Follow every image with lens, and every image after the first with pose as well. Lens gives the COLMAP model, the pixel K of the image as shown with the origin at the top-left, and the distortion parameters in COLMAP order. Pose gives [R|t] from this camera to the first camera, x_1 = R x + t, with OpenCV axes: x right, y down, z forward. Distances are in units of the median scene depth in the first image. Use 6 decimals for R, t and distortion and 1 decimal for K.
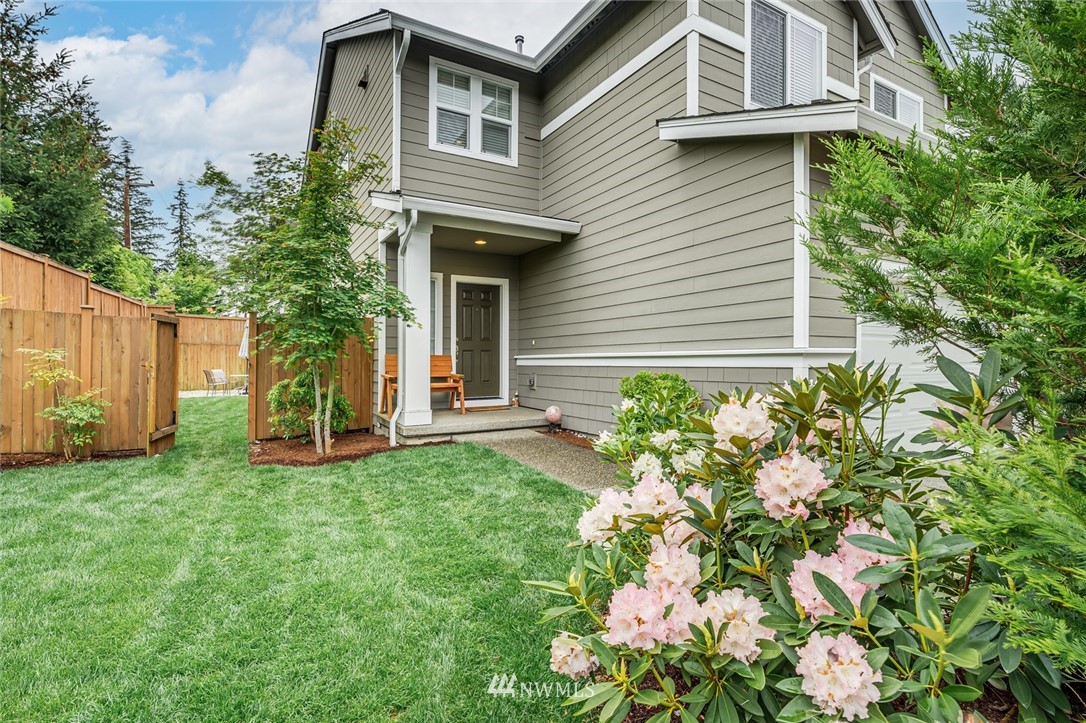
lens RADIAL K [[523.4, 0, 538.2], [0, 523.4, 360.1], [0, 0, 1]] dist [0.001939, -0.000075]
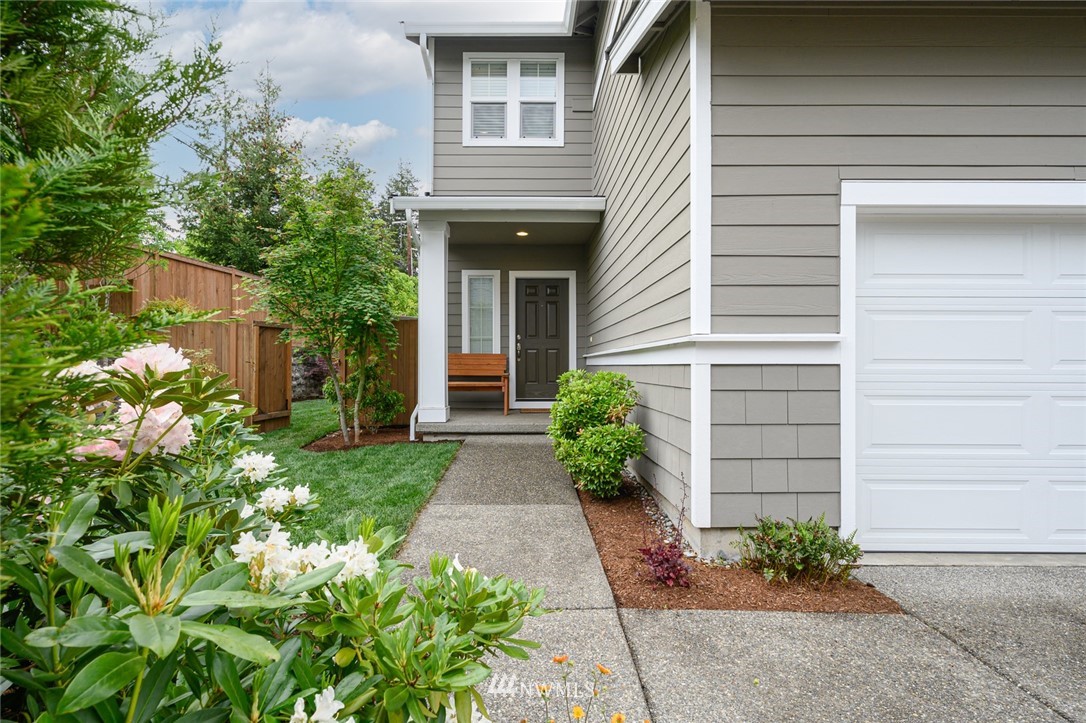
lens RADIAL K [[511.0, 0, 533.9], [0, 511.0, 363.0], [0, 0, 1]] dist [0.003371, 0.000139]
pose [[0.865788, 0.003879, -0.500396, 0.418714], [-0.003018, 0.999992, 0.002529, 0.006628], [0.500402, -0.000680, 0.865793, 0.238726]]
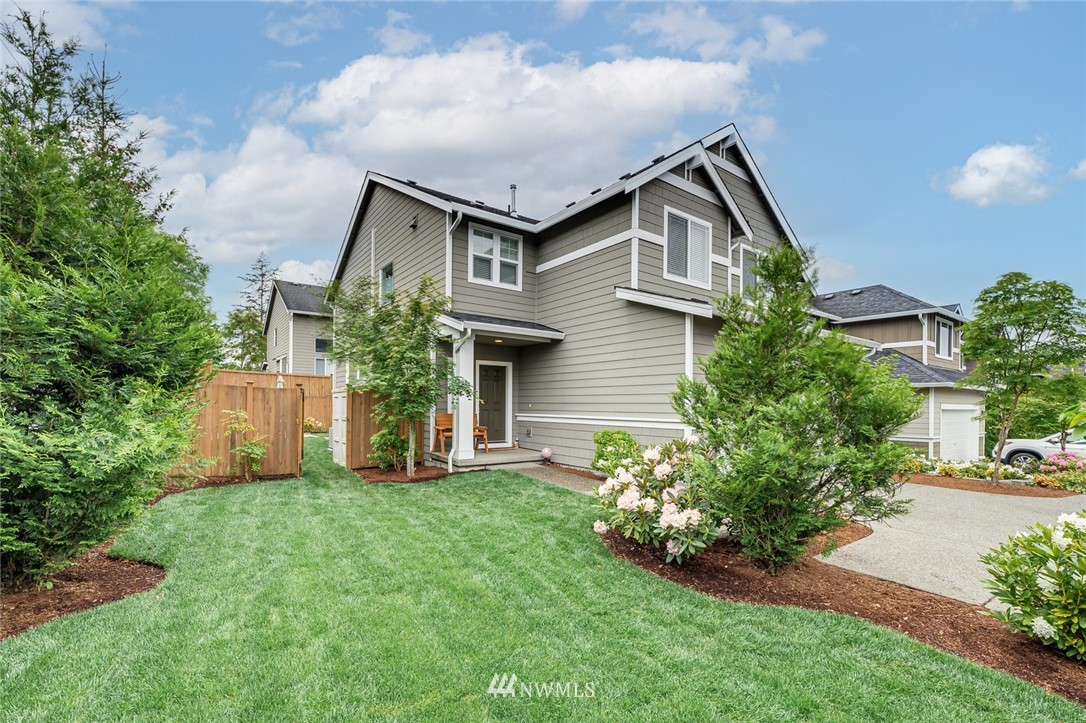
lens RADIAL K [[483.0, 0, 533.5], [0, 483.0, 395.1], [0, 0, 1]] dist [-0.001412, -0.000281]
pose [[0.995451, 0.015373, 0.094031, -0.153291], [-0.013731, 0.999742, -0.018087, -0.045821], [-0.094285, 0.016714, 0.995405, -0.466132]]
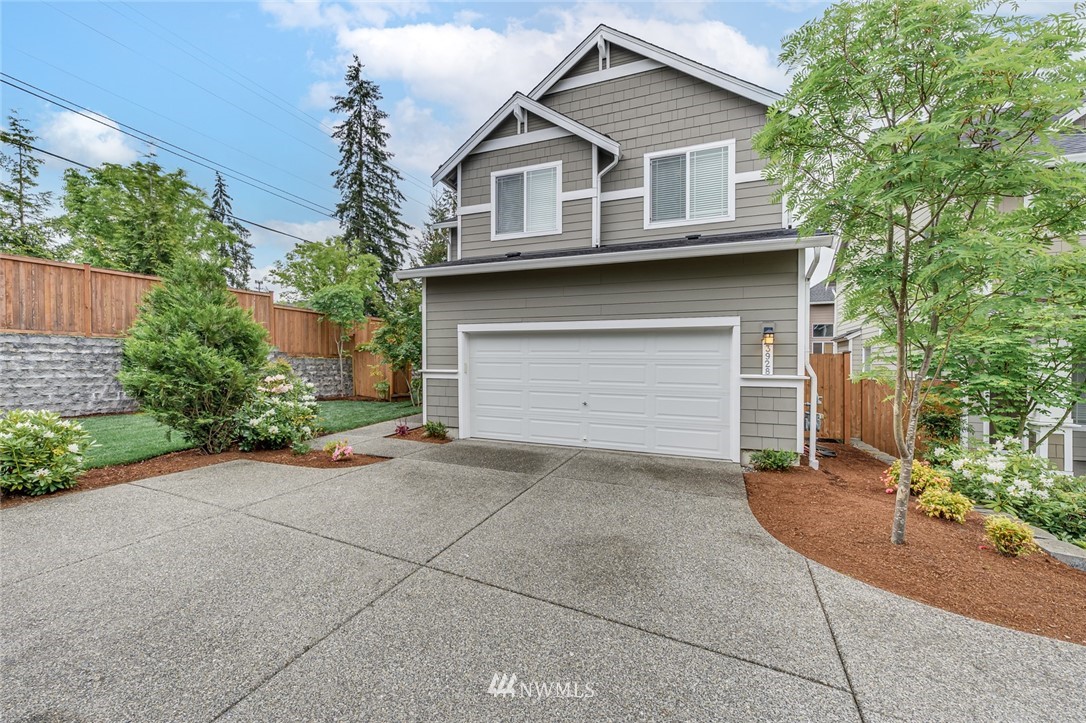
lens RADIAL K [[434.5, 0, 544.1], [0, 434.5, 368.5], [0, 0, 1]] dist [0.002368, -0.000037]
pose [[0.604466, 0.015983, -0.796471, 1.525545], [-0.008775, 0.999872, 0.013405, -0.038901], [0.796583, -0.001114, 0.604529, 0.195249]]
